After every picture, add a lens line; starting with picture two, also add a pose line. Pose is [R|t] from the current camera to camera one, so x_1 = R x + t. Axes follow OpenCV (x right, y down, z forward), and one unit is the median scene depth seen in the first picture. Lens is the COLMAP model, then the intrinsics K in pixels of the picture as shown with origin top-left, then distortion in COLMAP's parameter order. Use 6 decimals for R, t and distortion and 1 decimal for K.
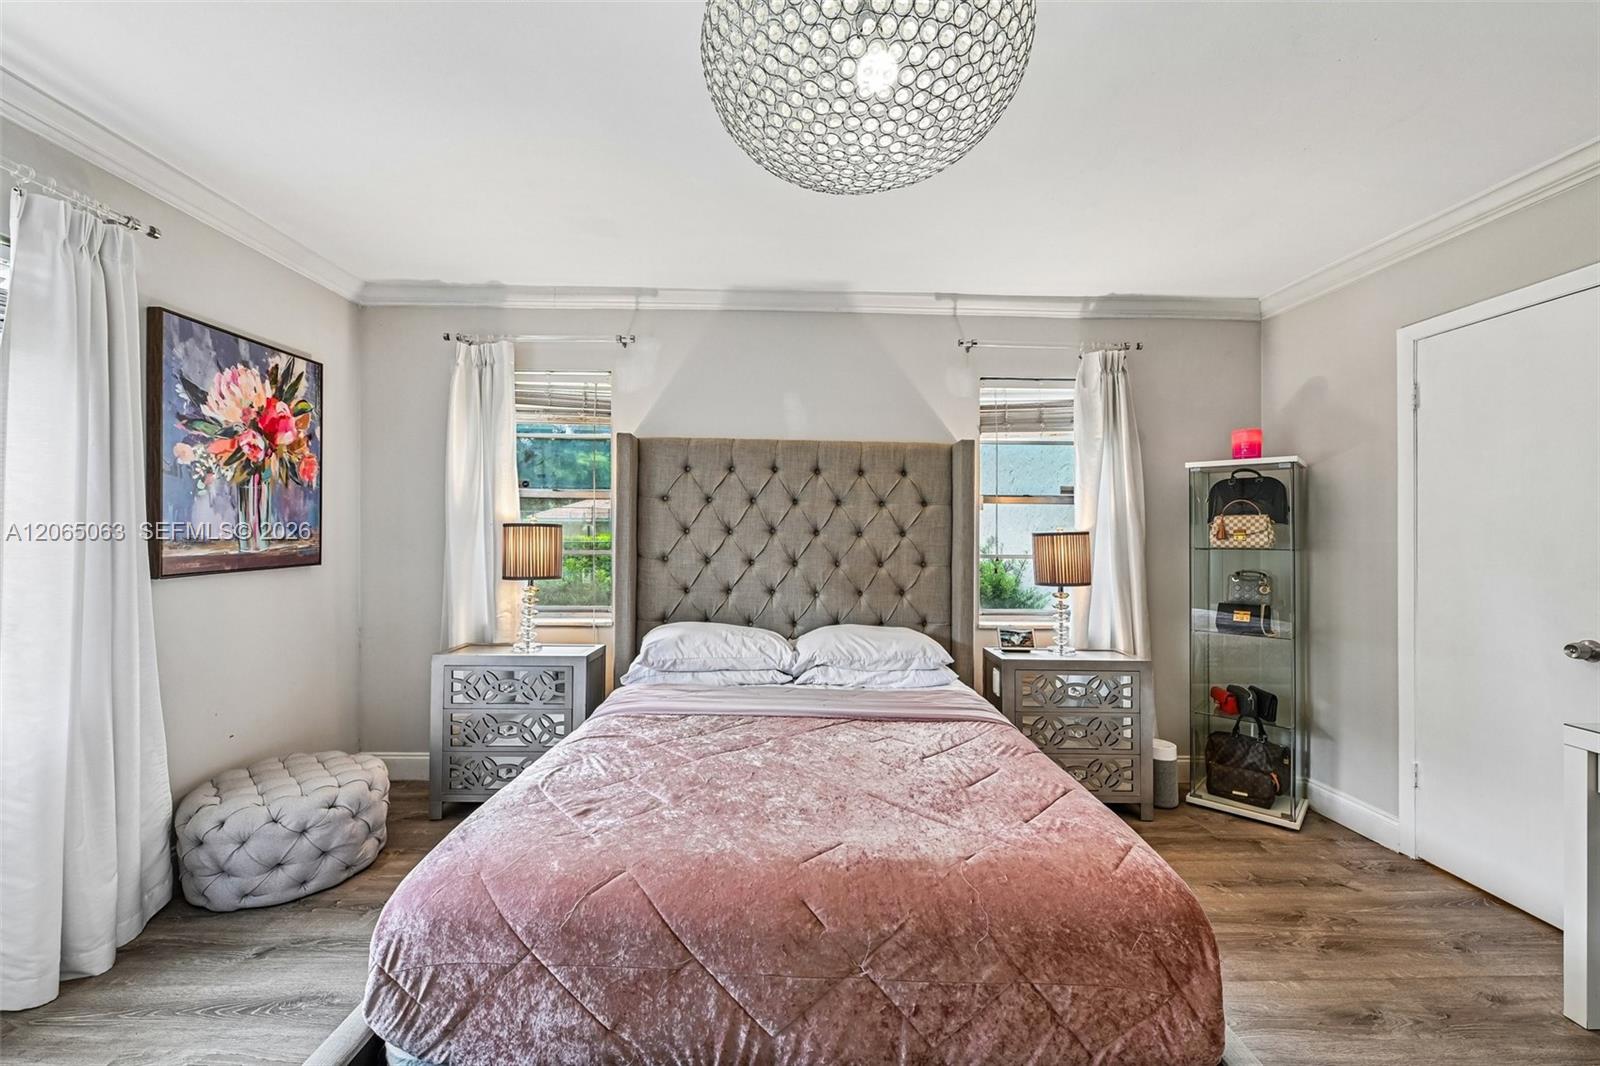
lens RADIAL K [[631.6, 0, 802.0], [0, 631.6, 523.3], [0, 0, 1]] dist [-0.006804, -0.000388]
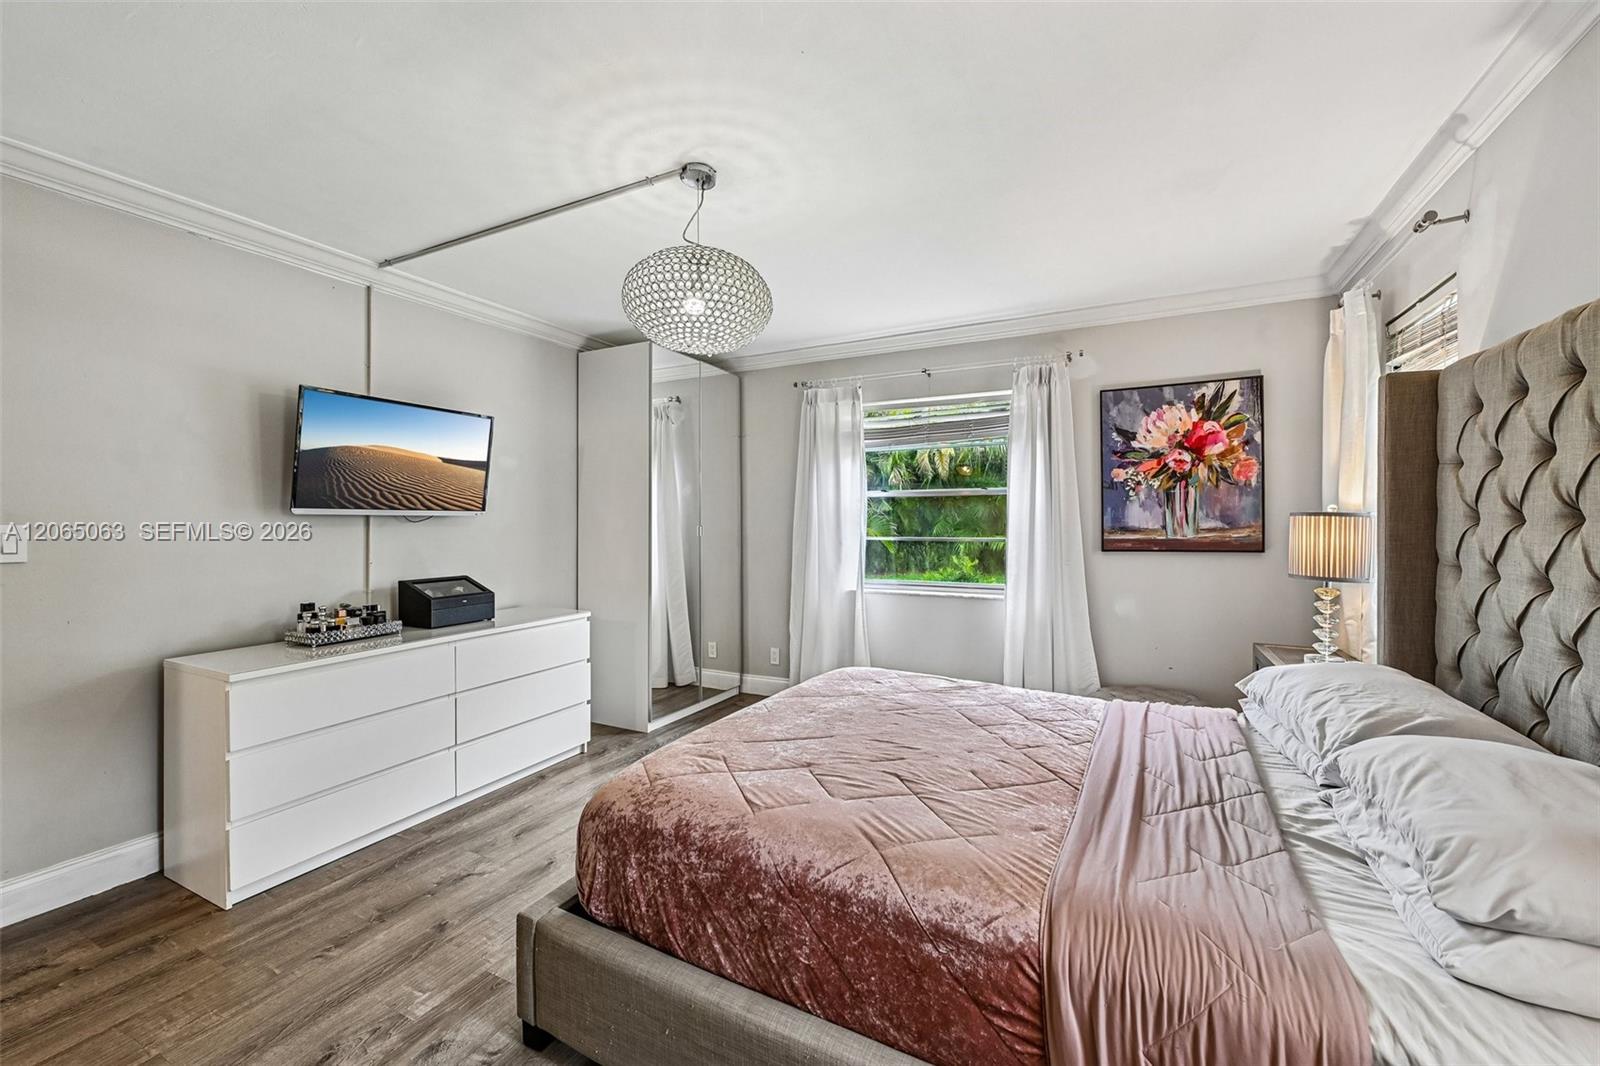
lens RADIAL K [[631.6, 0, 790.5], [0, 631.6, 519.9], [0, 0, 1]] dist [-0.006804, -0.000388]
pose [[-0.487407, -0.010334, -0.873114, 0.668135], [0.009589, 0.999806, -0.017186, 0.019273], [0.873122, -0.016749, -0.487213, 0.843146]]
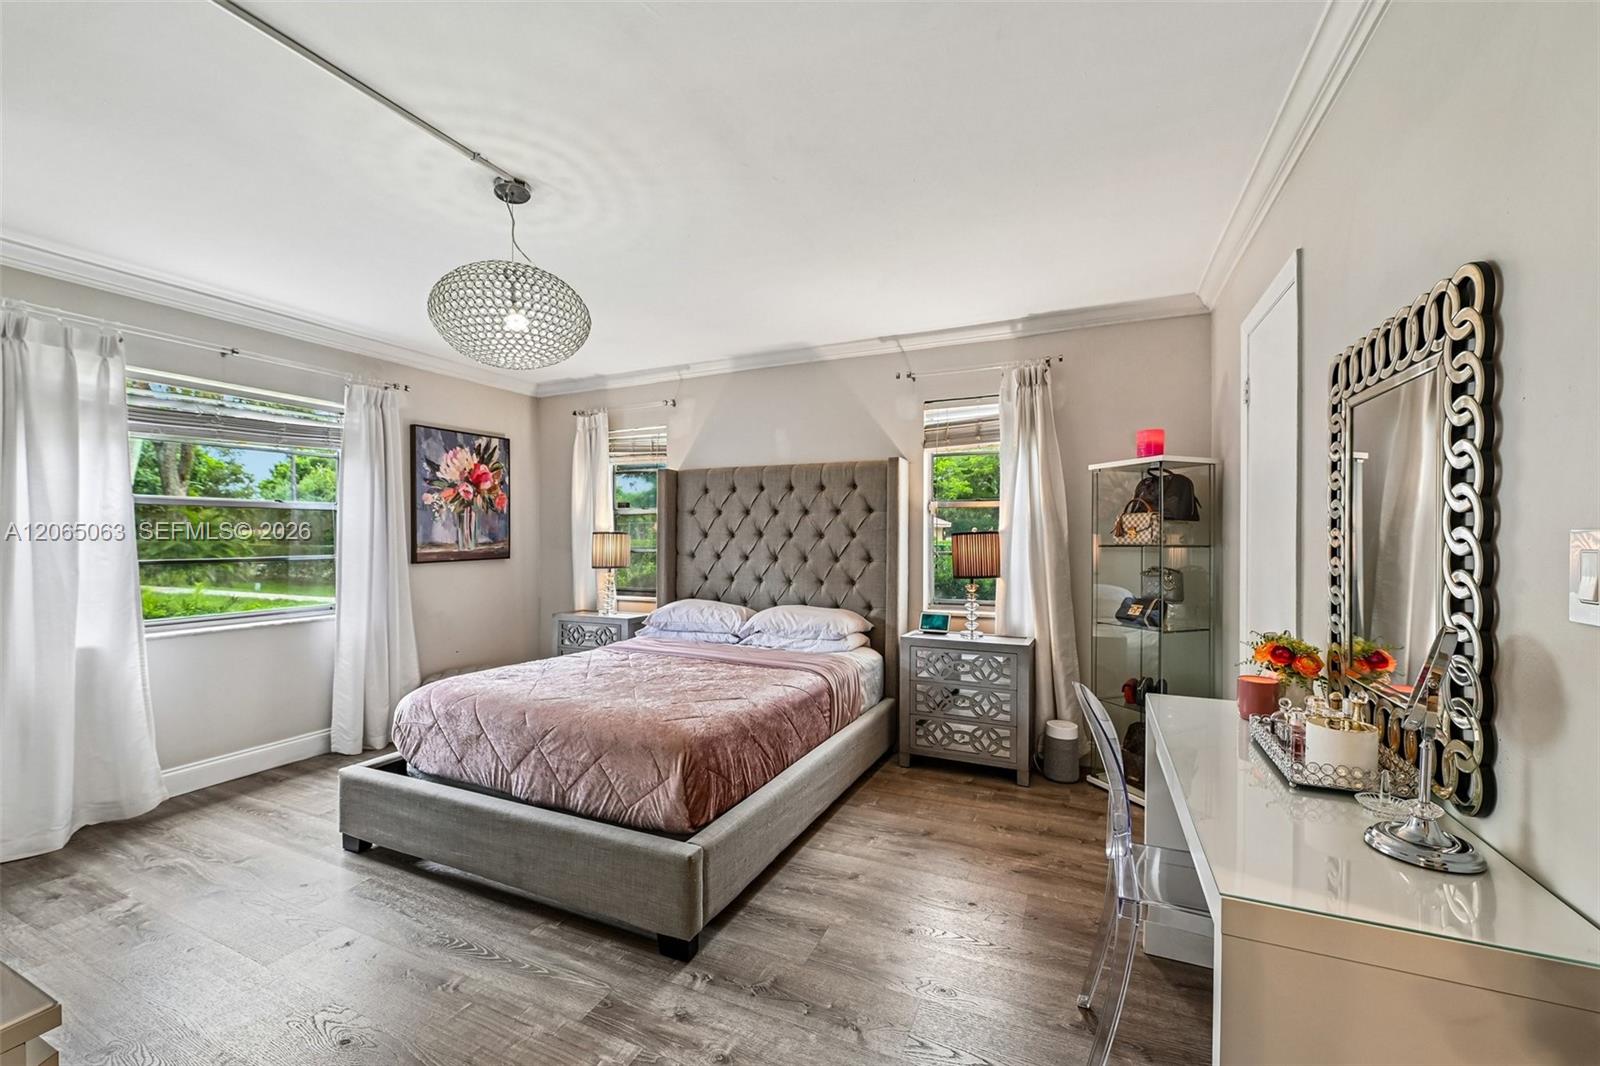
lens RADIAL K [[631.6, 0, 804.0], [0, 631.6, 528.0], [0, 0, 1]] dist [-0.006804, -0.000388]
pose [[0.902785, -0.018742, -0.429685, 0.697630], [0.018878, 0.999814, -0.003945, 0.006033], [0.429679, -0.004550, 0.902970, -0.191691]]
